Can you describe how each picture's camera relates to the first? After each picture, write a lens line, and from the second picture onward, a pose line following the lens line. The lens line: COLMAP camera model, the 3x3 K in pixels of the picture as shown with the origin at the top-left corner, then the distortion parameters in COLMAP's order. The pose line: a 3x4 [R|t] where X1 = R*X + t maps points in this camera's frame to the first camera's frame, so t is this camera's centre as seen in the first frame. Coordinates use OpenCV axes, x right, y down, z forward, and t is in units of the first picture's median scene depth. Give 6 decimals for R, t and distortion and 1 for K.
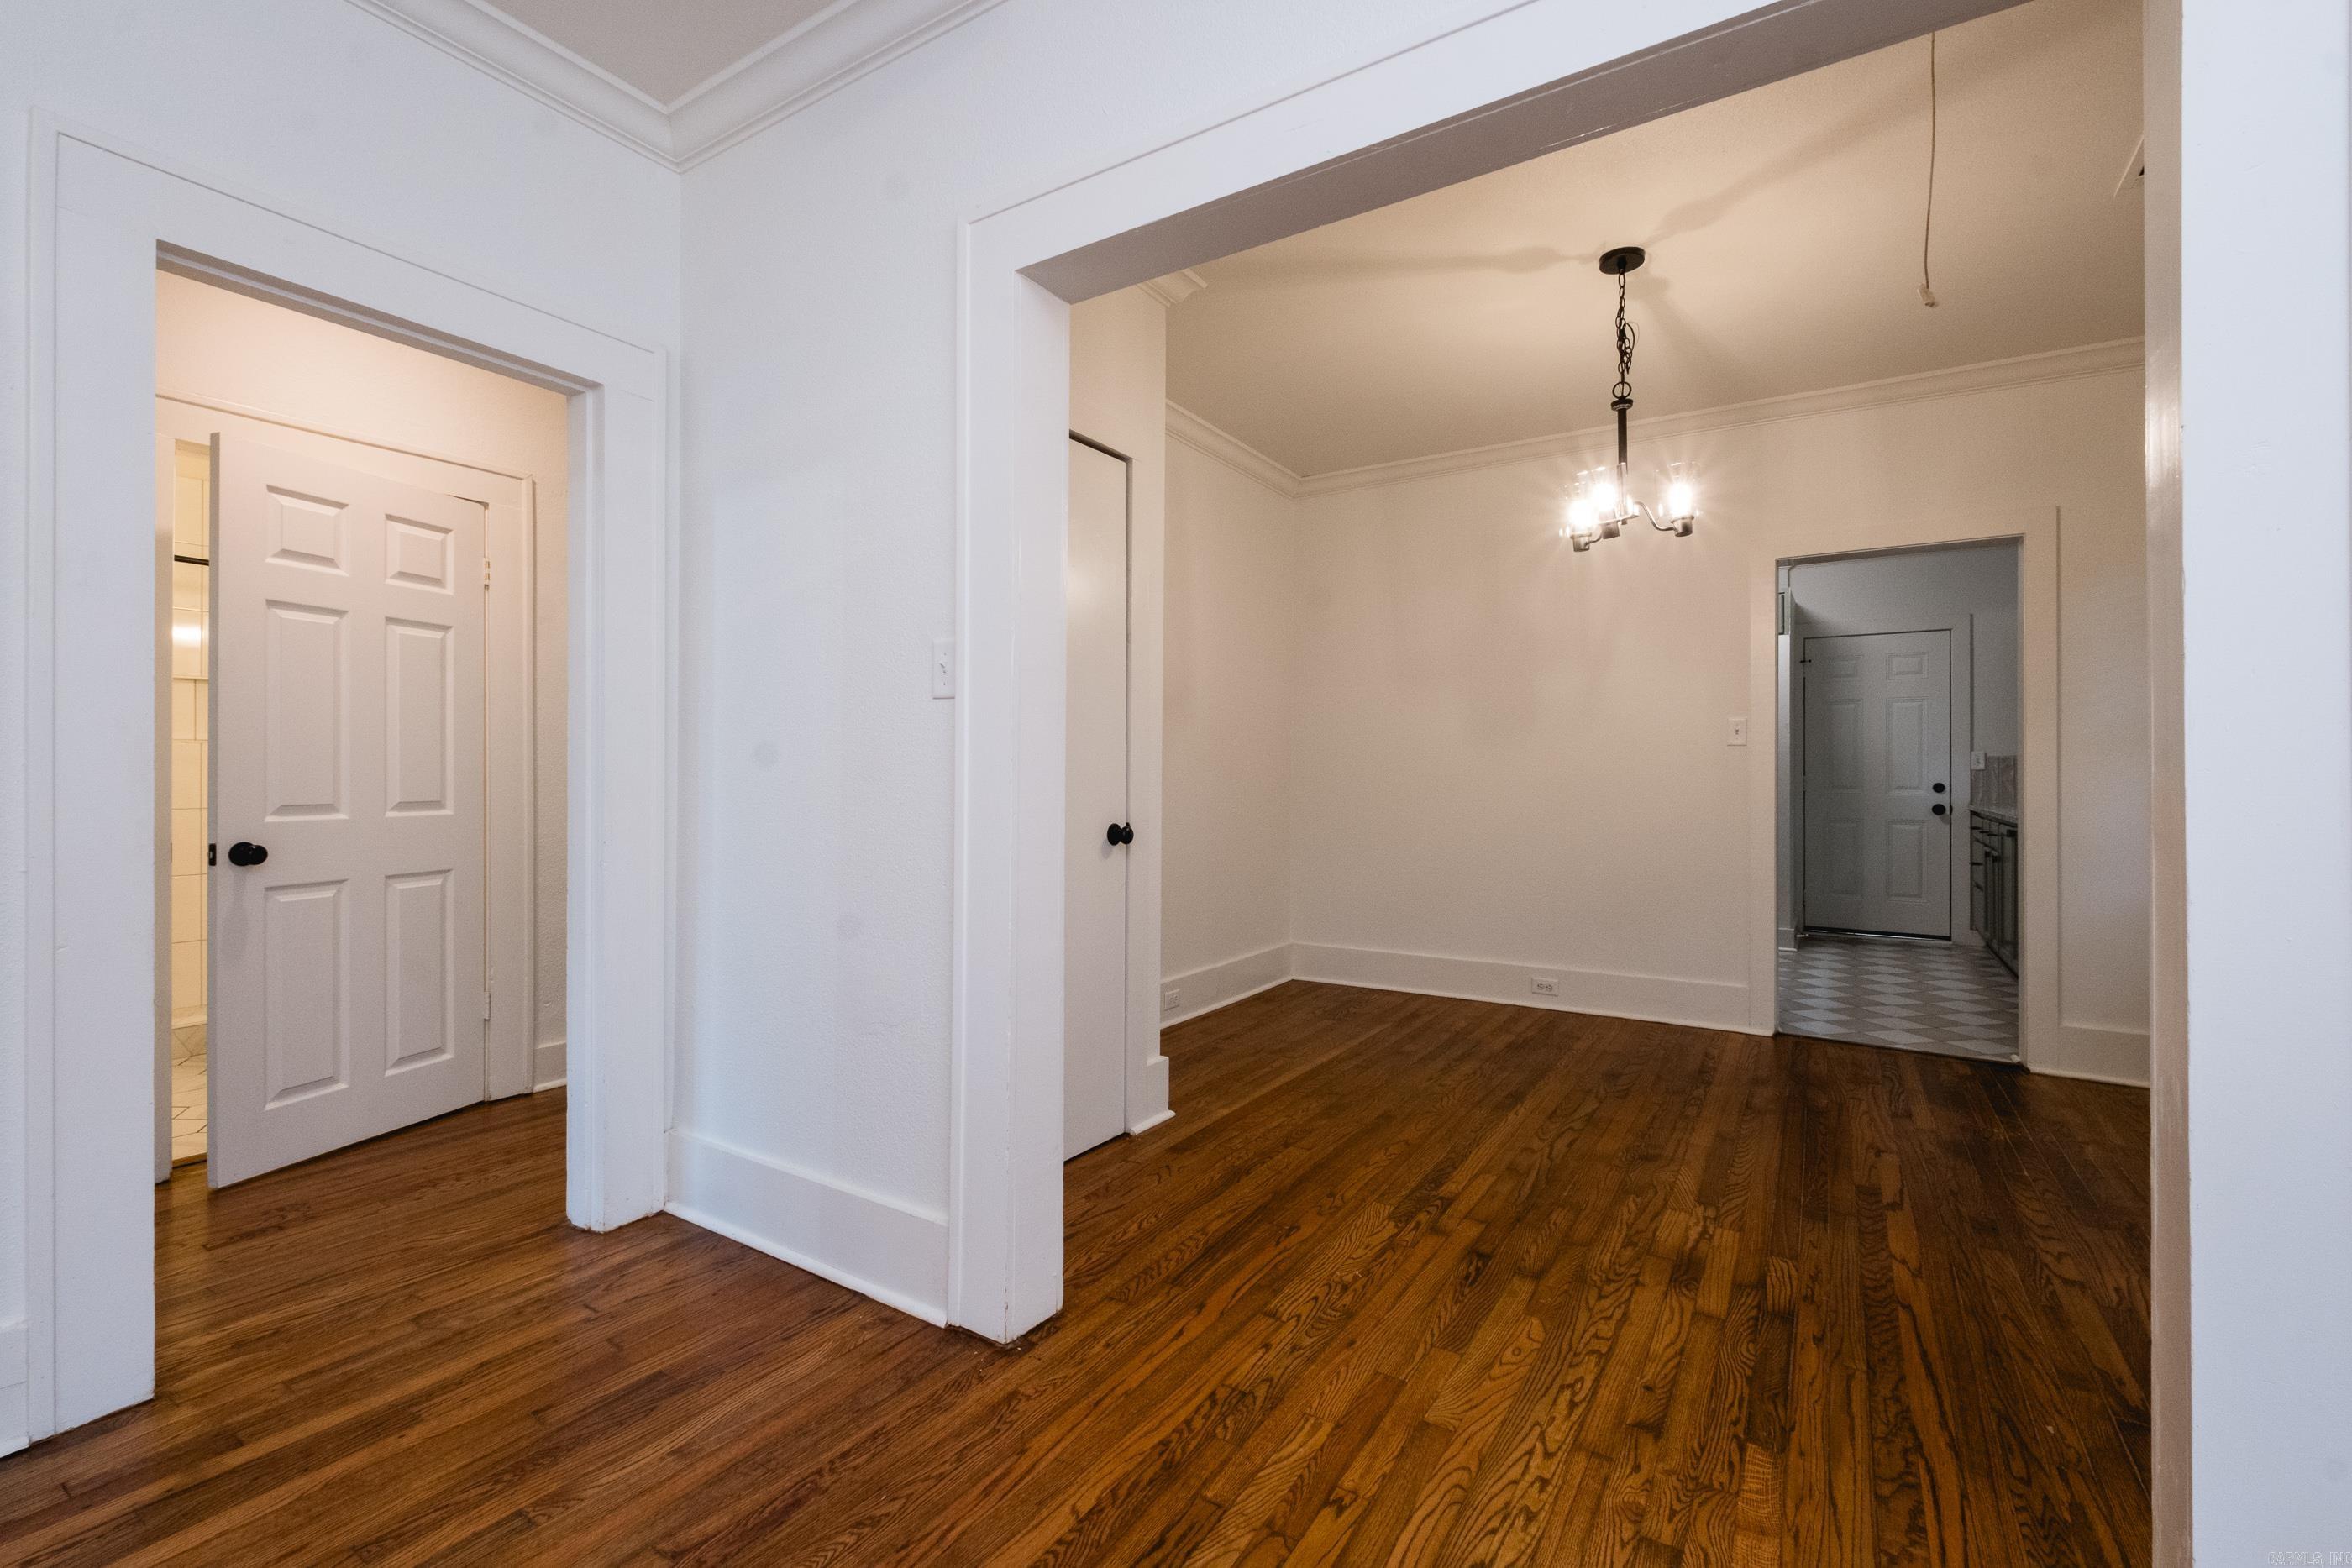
lens RADIAL K [[1019.3, 0, 1180.8], [0, 1019.3, 765.2], [0, 0, 1]] dist [0.010487, -0.006060]
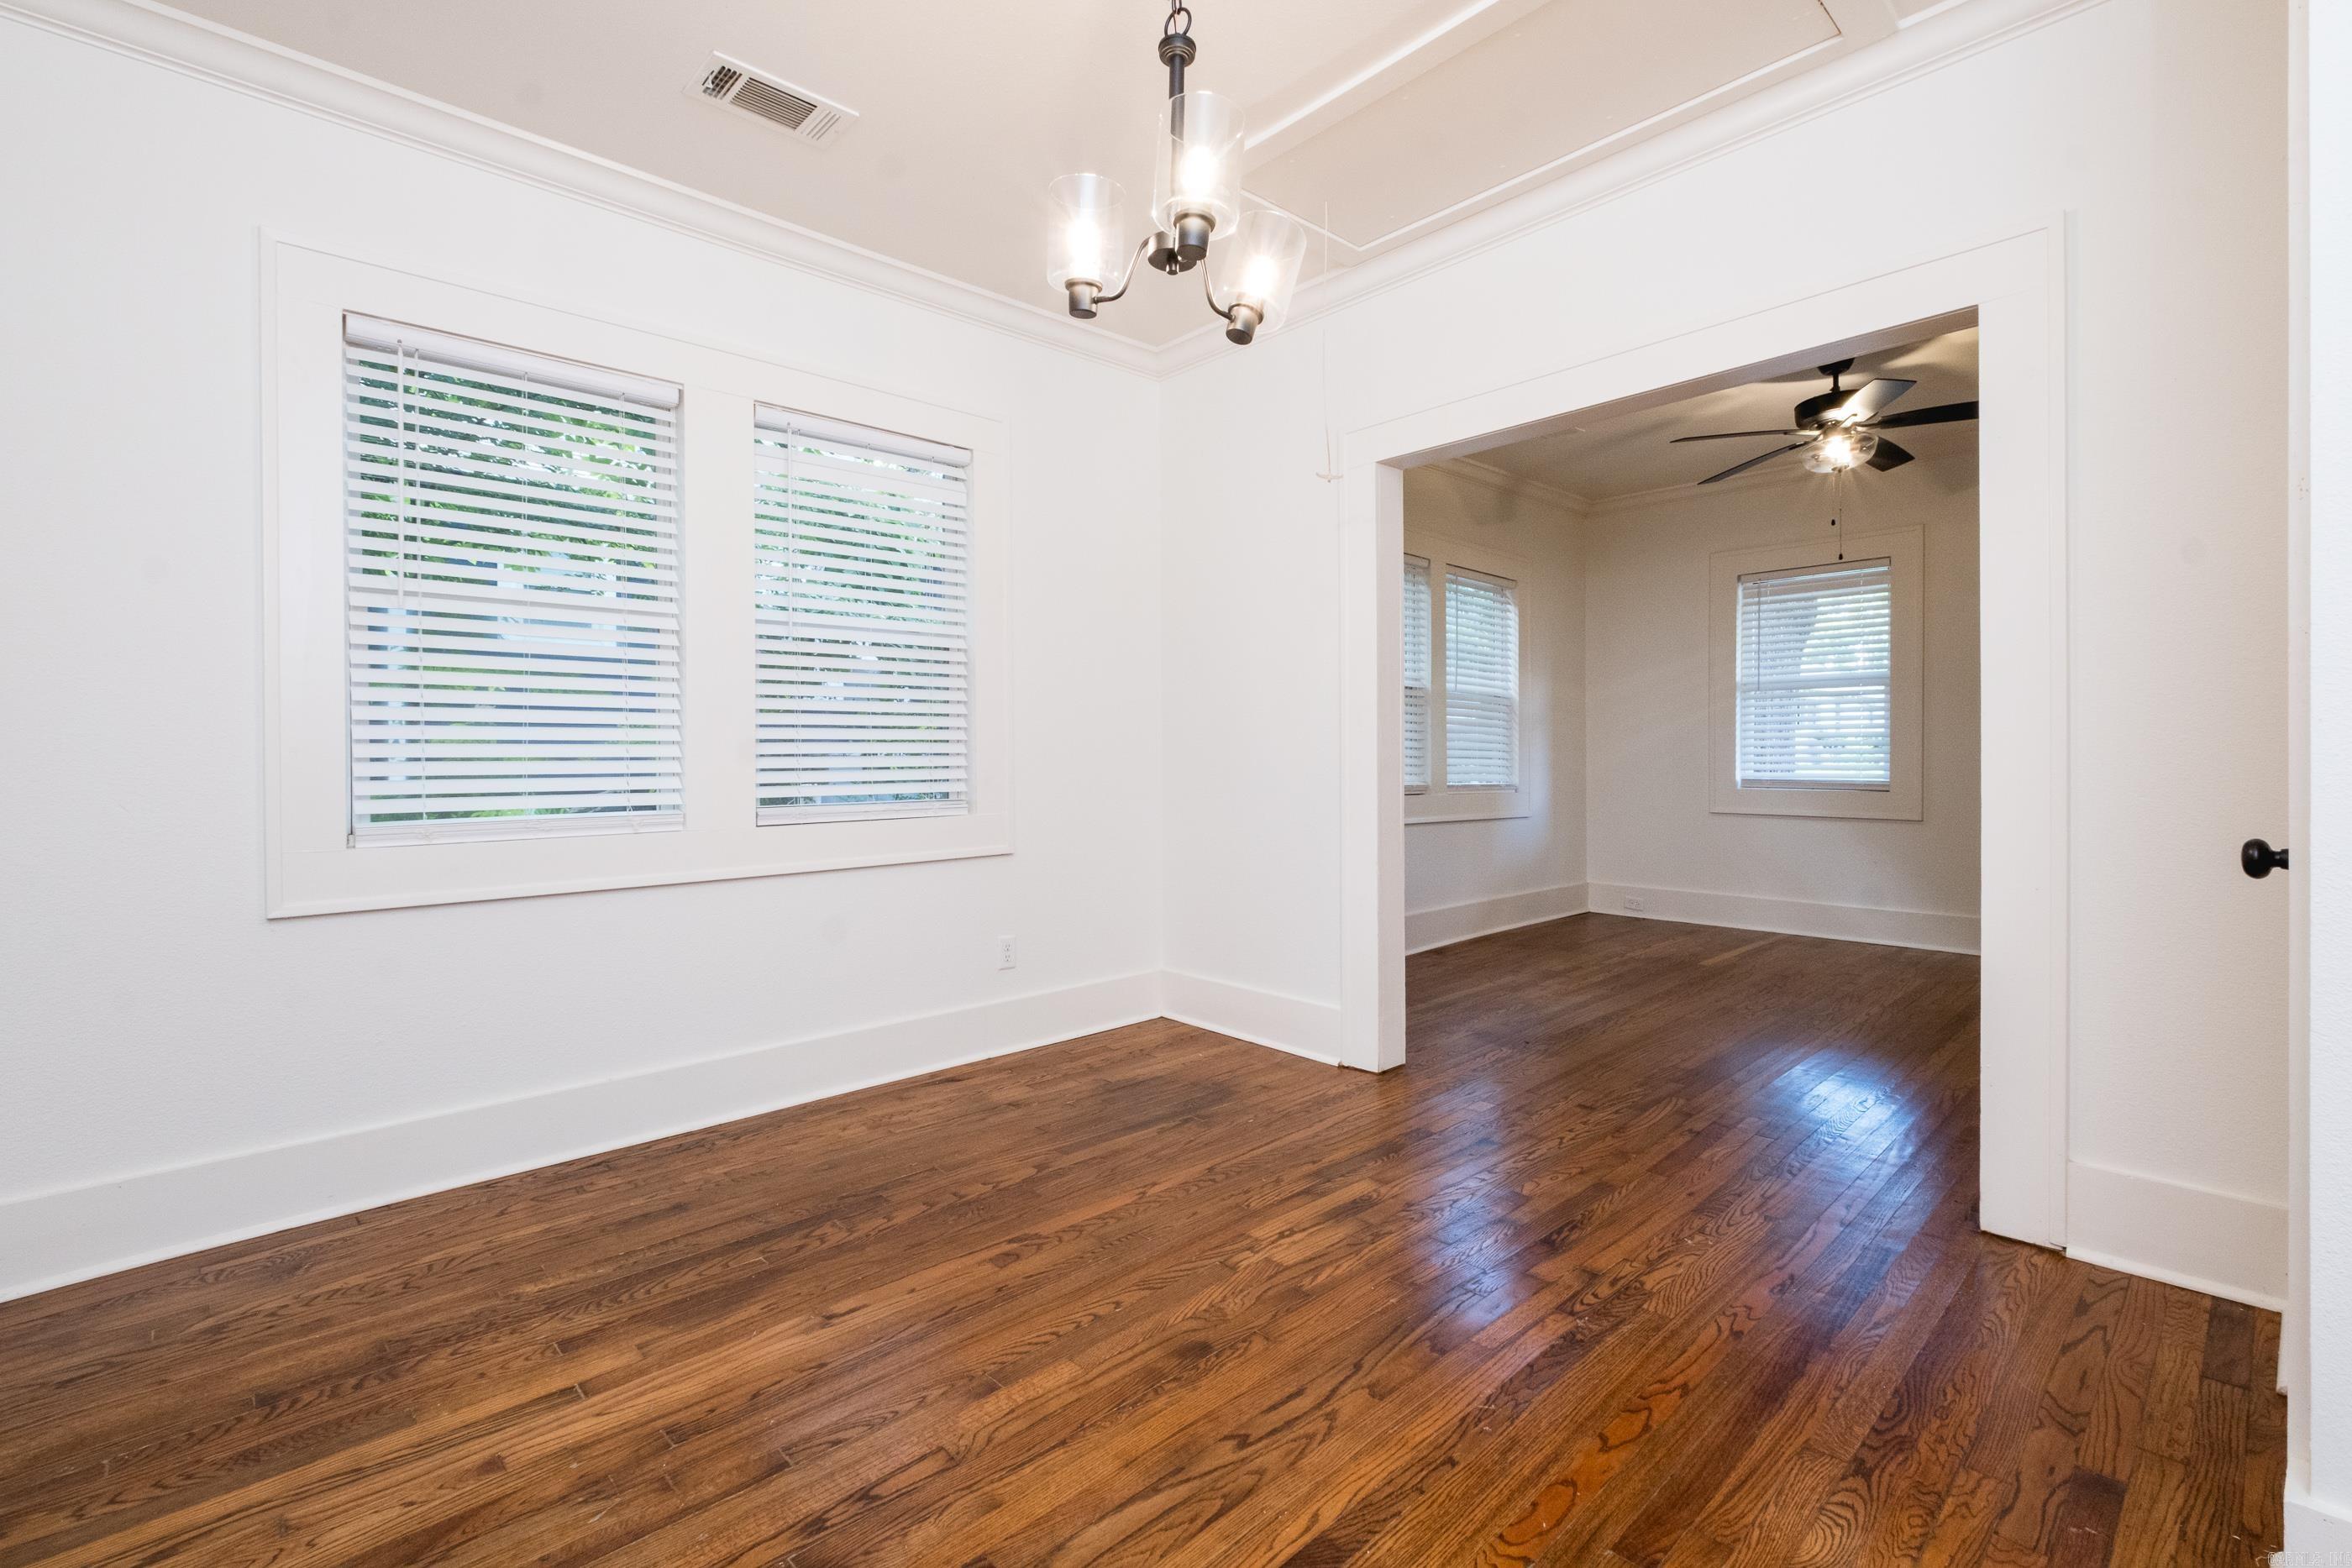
lens RADIAL K [[1083.8, 0, 1200.2], [0, 1083.8, 772.8], [0, 0, 1]] dist [0.011478, -0.002641]
pose [[-0.976043, 0.001293, 0.217574, 0.373091], [0.000476, 0.999993, -0.003806, 0.046478], [-0.217577, -0.003611, -0.976036, 1.964675]]
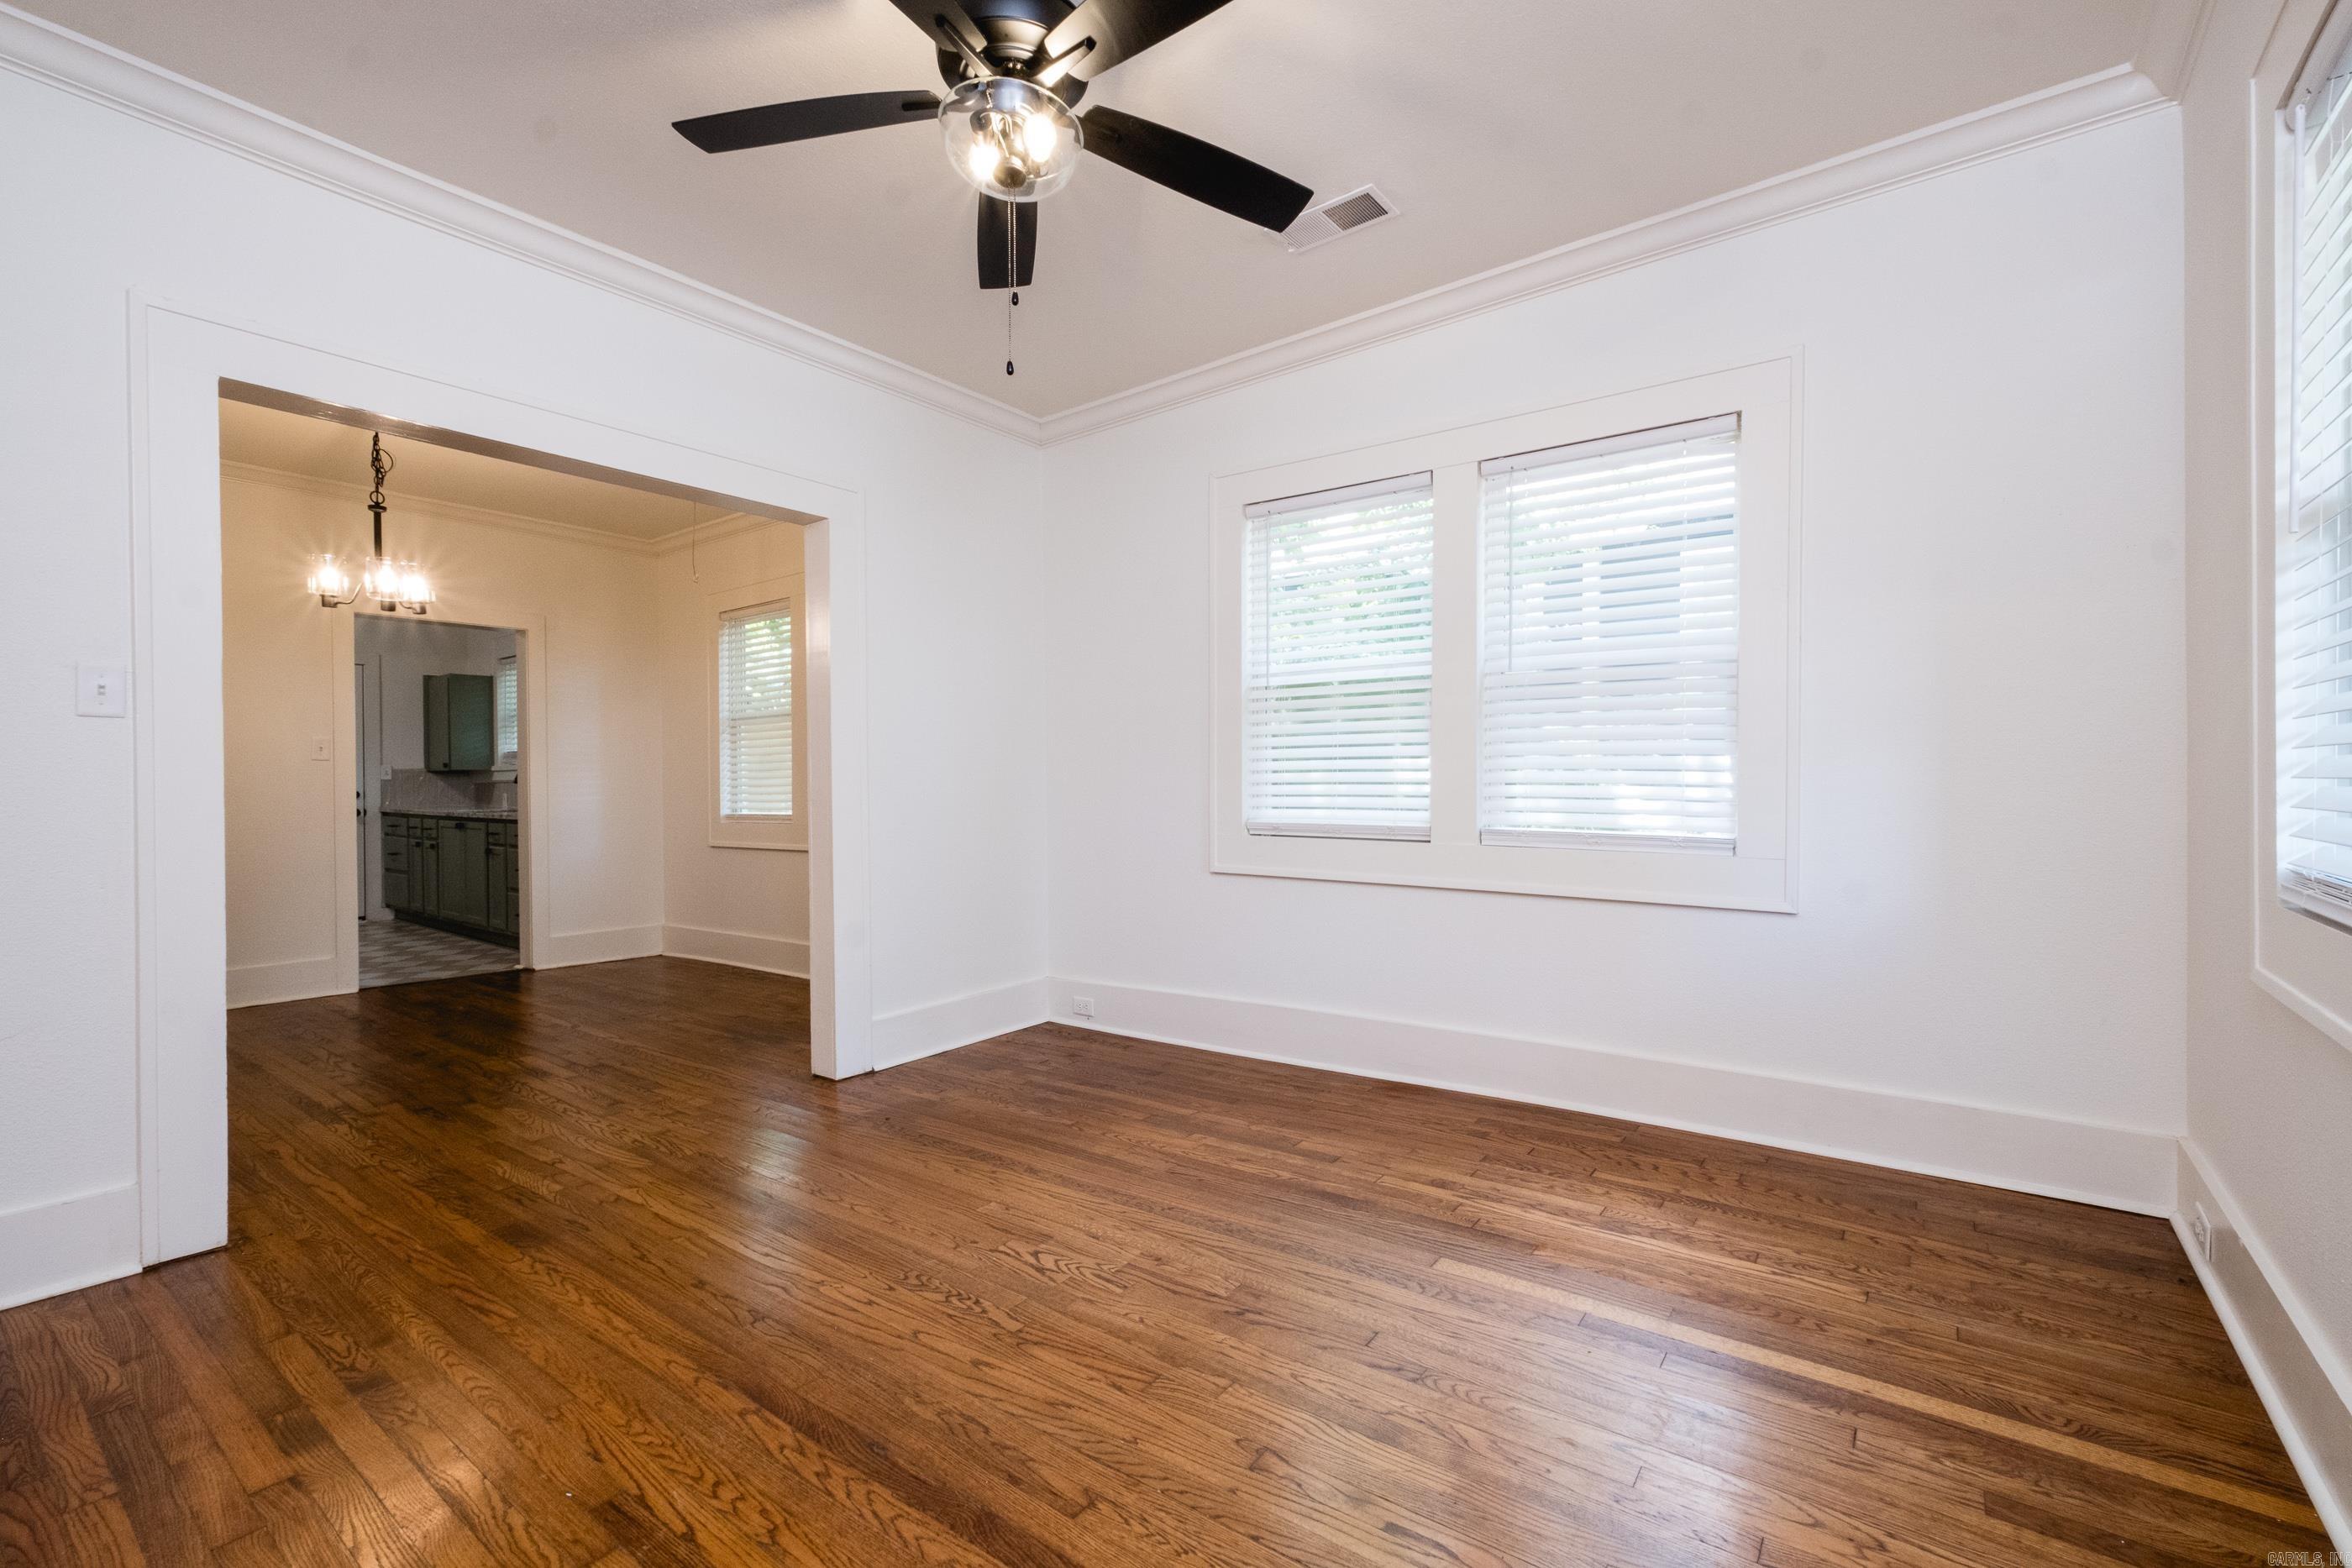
lens RADIAL K [[1019.3, 0, 1178.2], [0, 1019.3, 783.0], [0, 0, 1]] dist [0.010487, -0.006060]
pose [[0.085662, -0.006778, 0.996301, -1.040742], [-0.001501, 0.999975, 0.006932, -0.005255], [-0.996323, -0.002089, 0.085650, -0.206452]]
